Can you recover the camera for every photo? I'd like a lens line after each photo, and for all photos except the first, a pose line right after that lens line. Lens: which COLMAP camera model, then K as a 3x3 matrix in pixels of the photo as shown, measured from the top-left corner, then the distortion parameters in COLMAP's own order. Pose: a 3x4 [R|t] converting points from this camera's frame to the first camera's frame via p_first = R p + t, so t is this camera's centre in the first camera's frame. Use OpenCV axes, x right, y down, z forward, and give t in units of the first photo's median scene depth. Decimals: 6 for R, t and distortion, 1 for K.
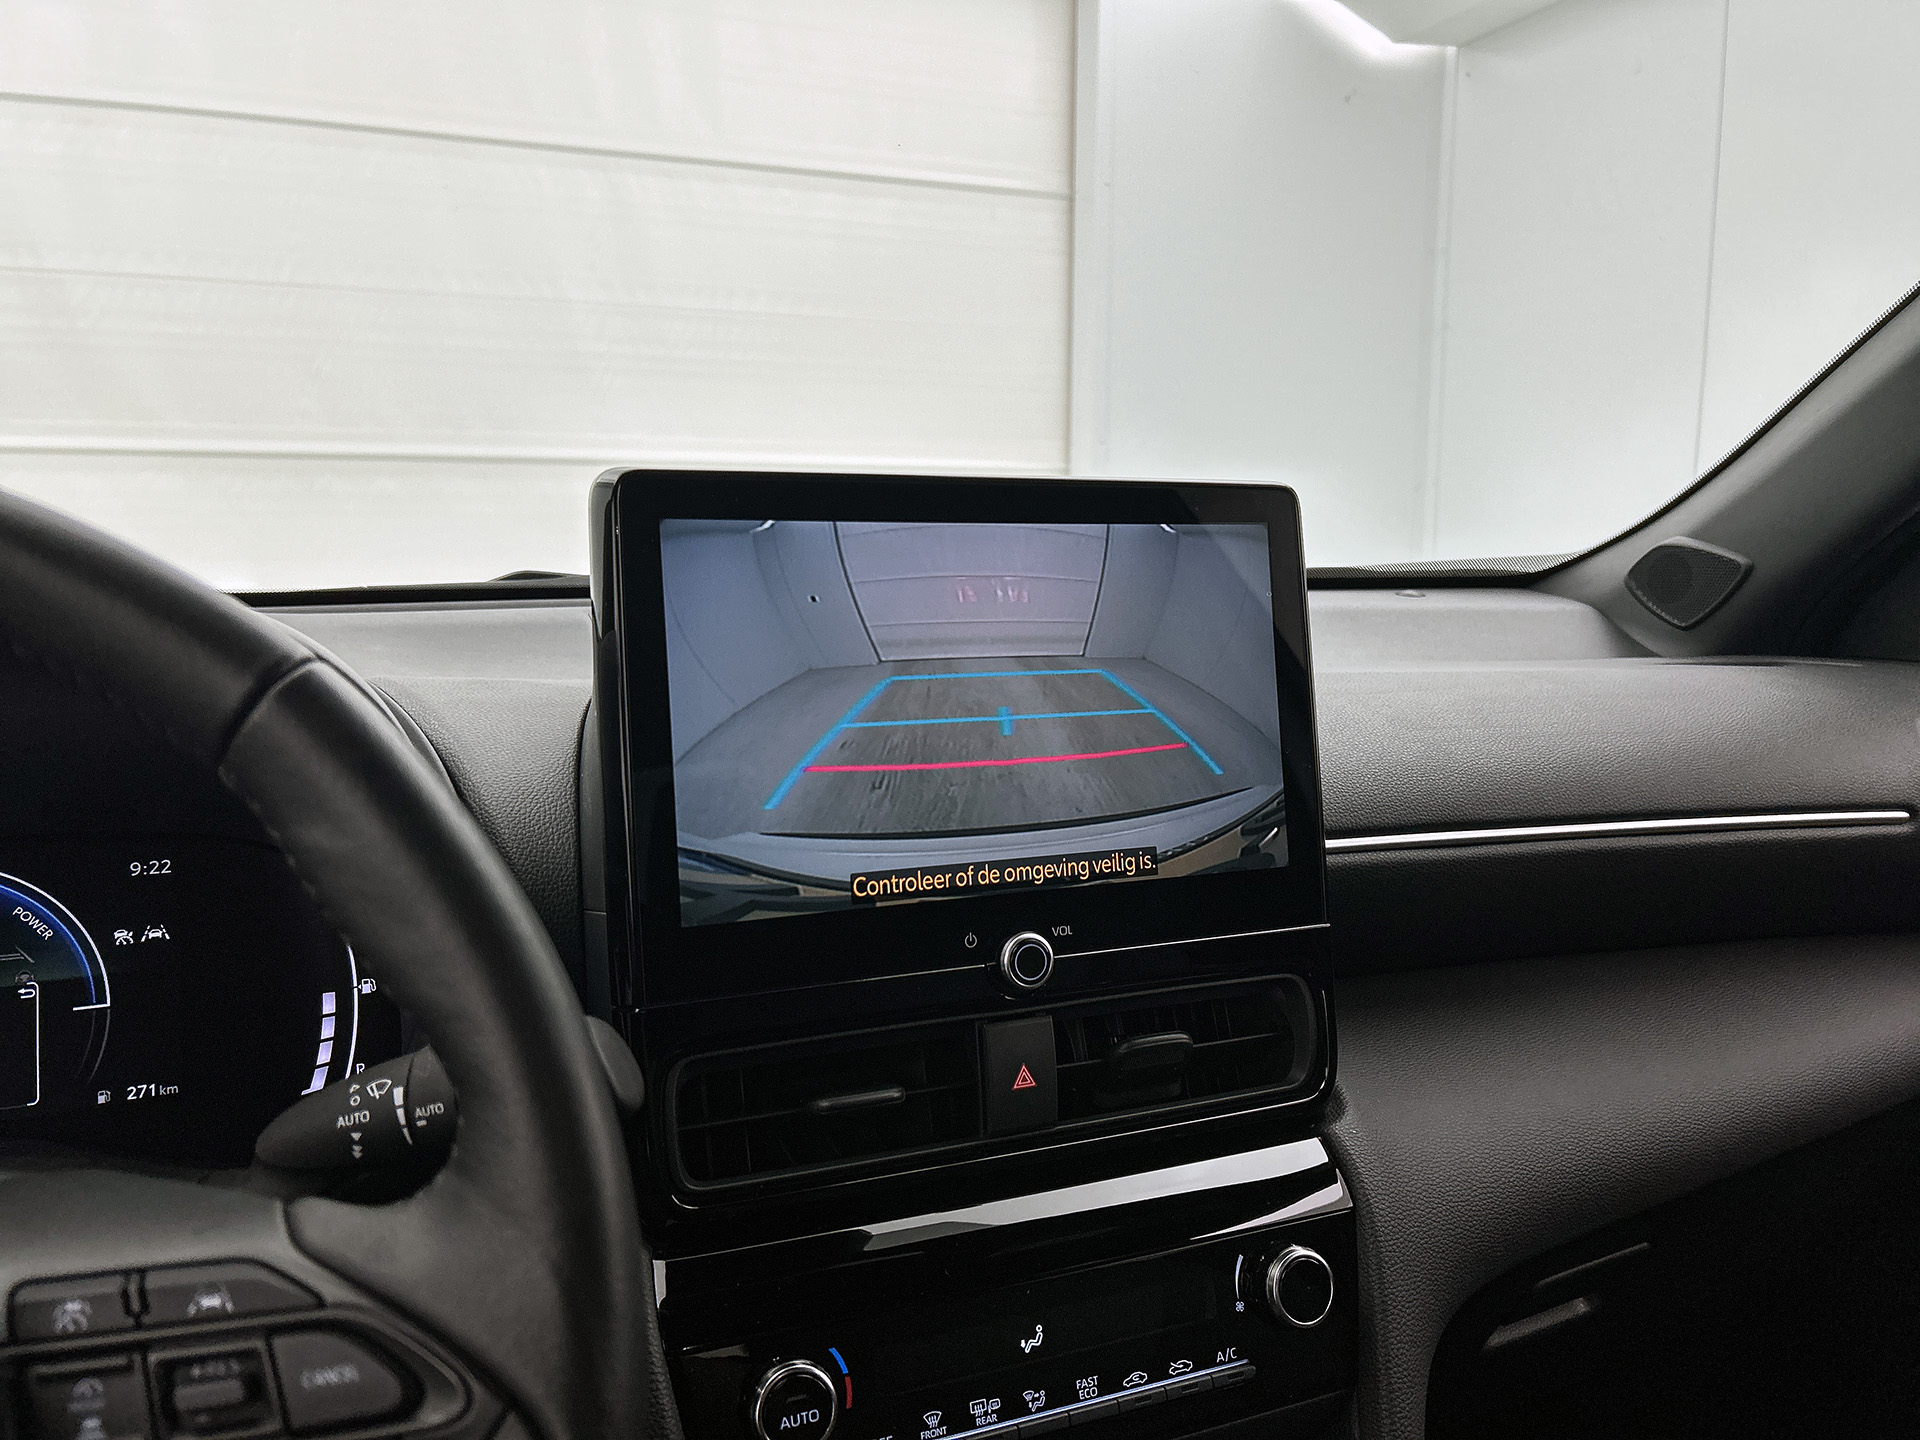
lens RADIAL K [[1465.7, 0, 968.4], [0, 1465.7, 701.7], [0, 0, 1]] dist [0.053601, -0.076850]
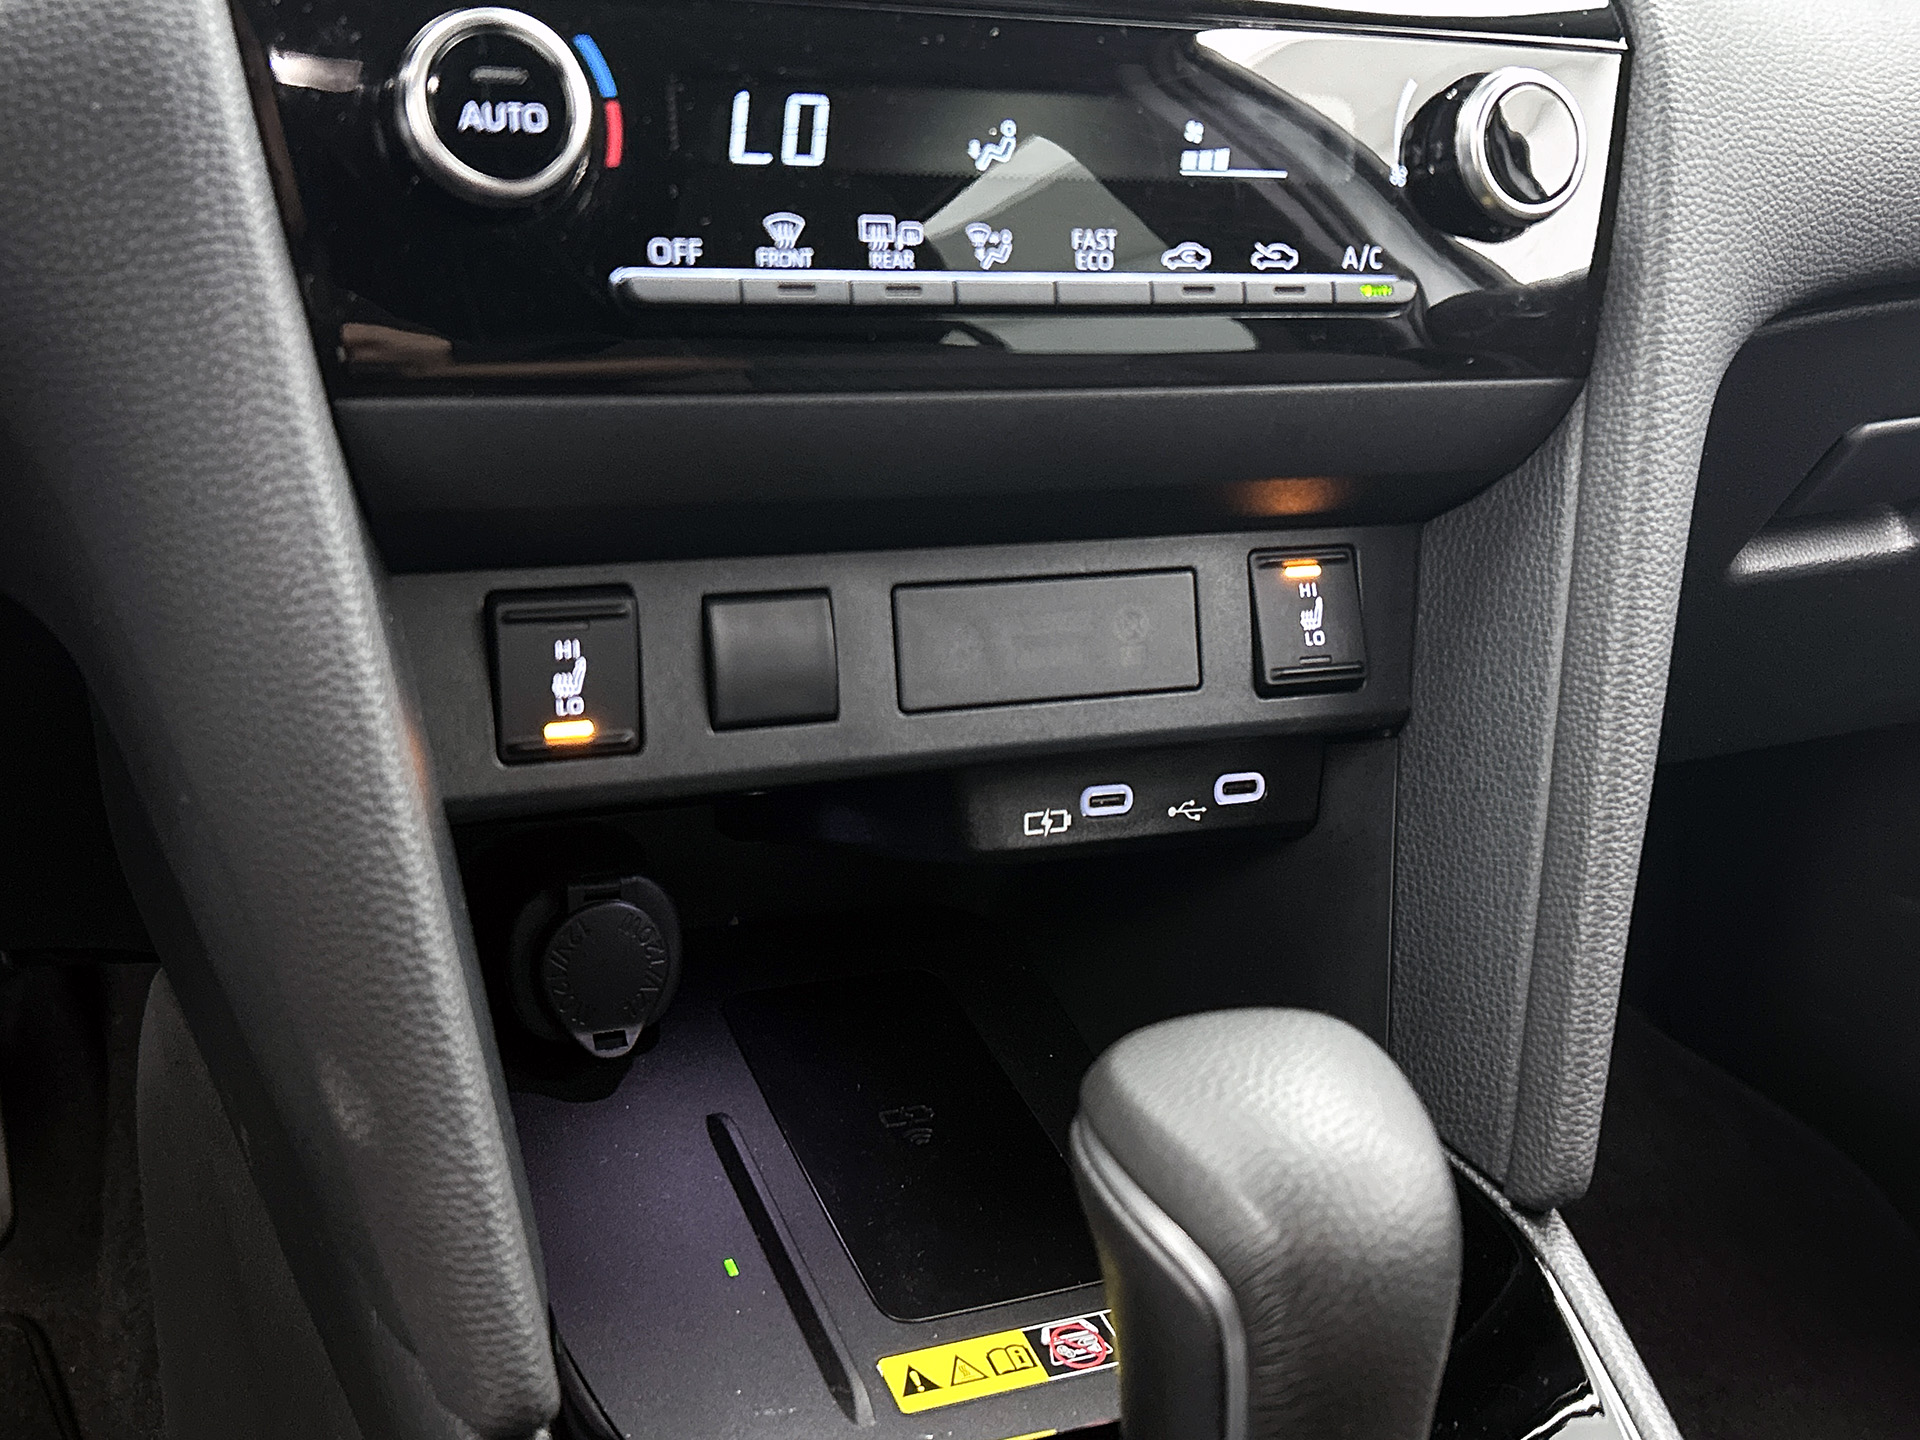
lens RADIAL K [[2101.7, 0, 936.1], [0, 2101.7, 719.7], [0, 0, 1]] dist [0.032426, 0.000000]
pose [[0.996250, 0.072965, 0.046498, 0.005221], [-0.082697, 0.961033, 0.263776, 0.432368], [-0.025440, -0.266632, 0.963463, 0.265763]]
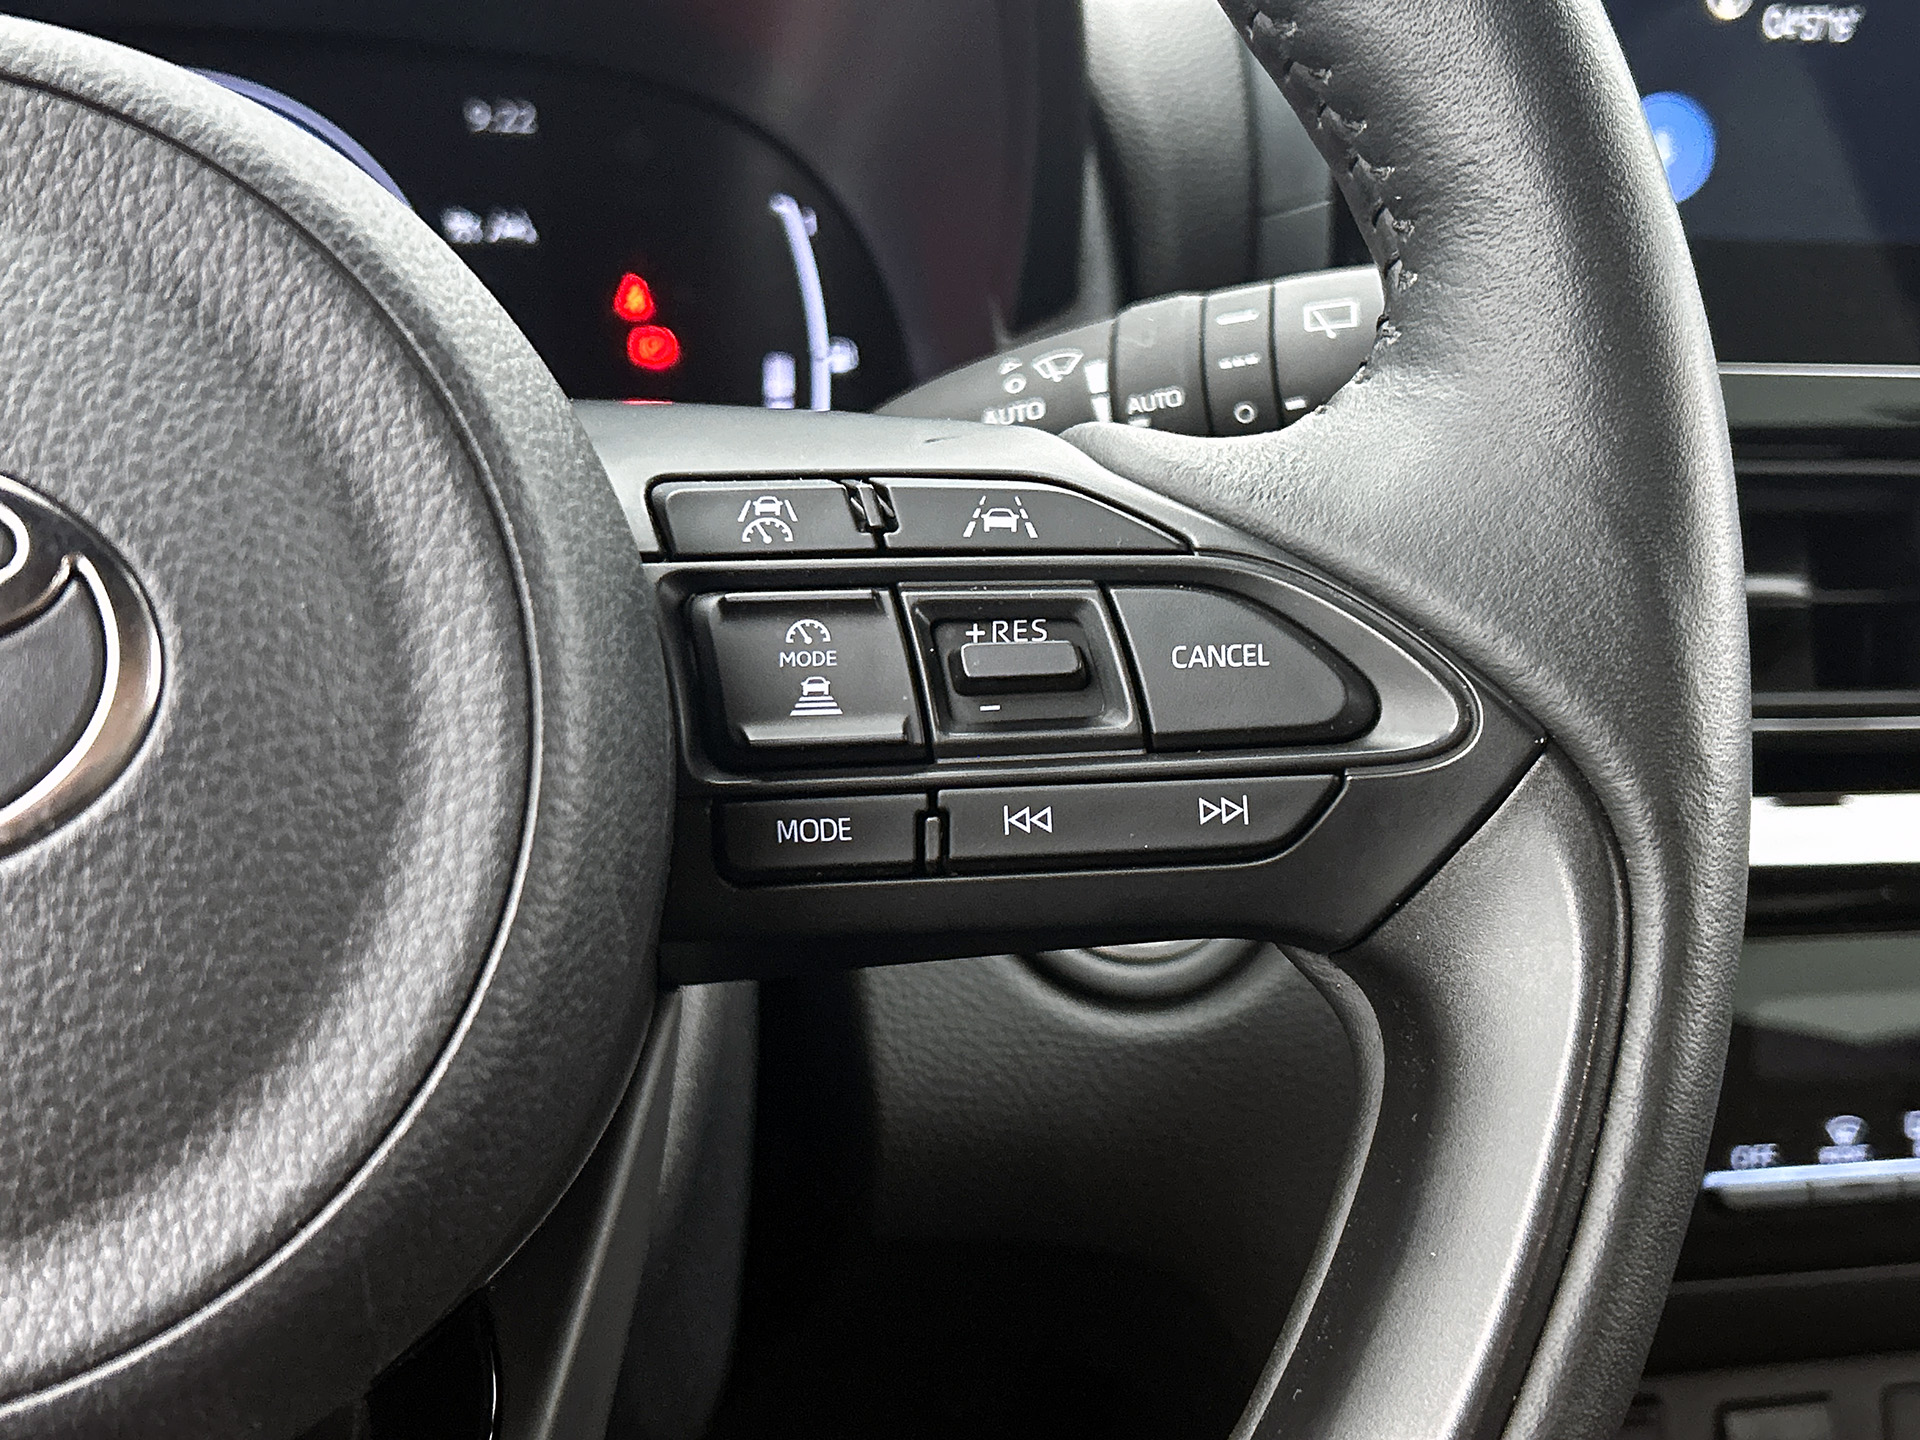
lens RADIAL K [[2405.2, 0, 909.1], [0, 2405.2, 714.7], [0, 0, 1]] dist [0.086638, 0.000000]
pose [[0.980680, 0.091706, -0.172793, -0.217425], [-0.062812, 0.984152, 0.165829, 0.187741], [0.185262, -0.151772, 0.970898, 0.050583]]
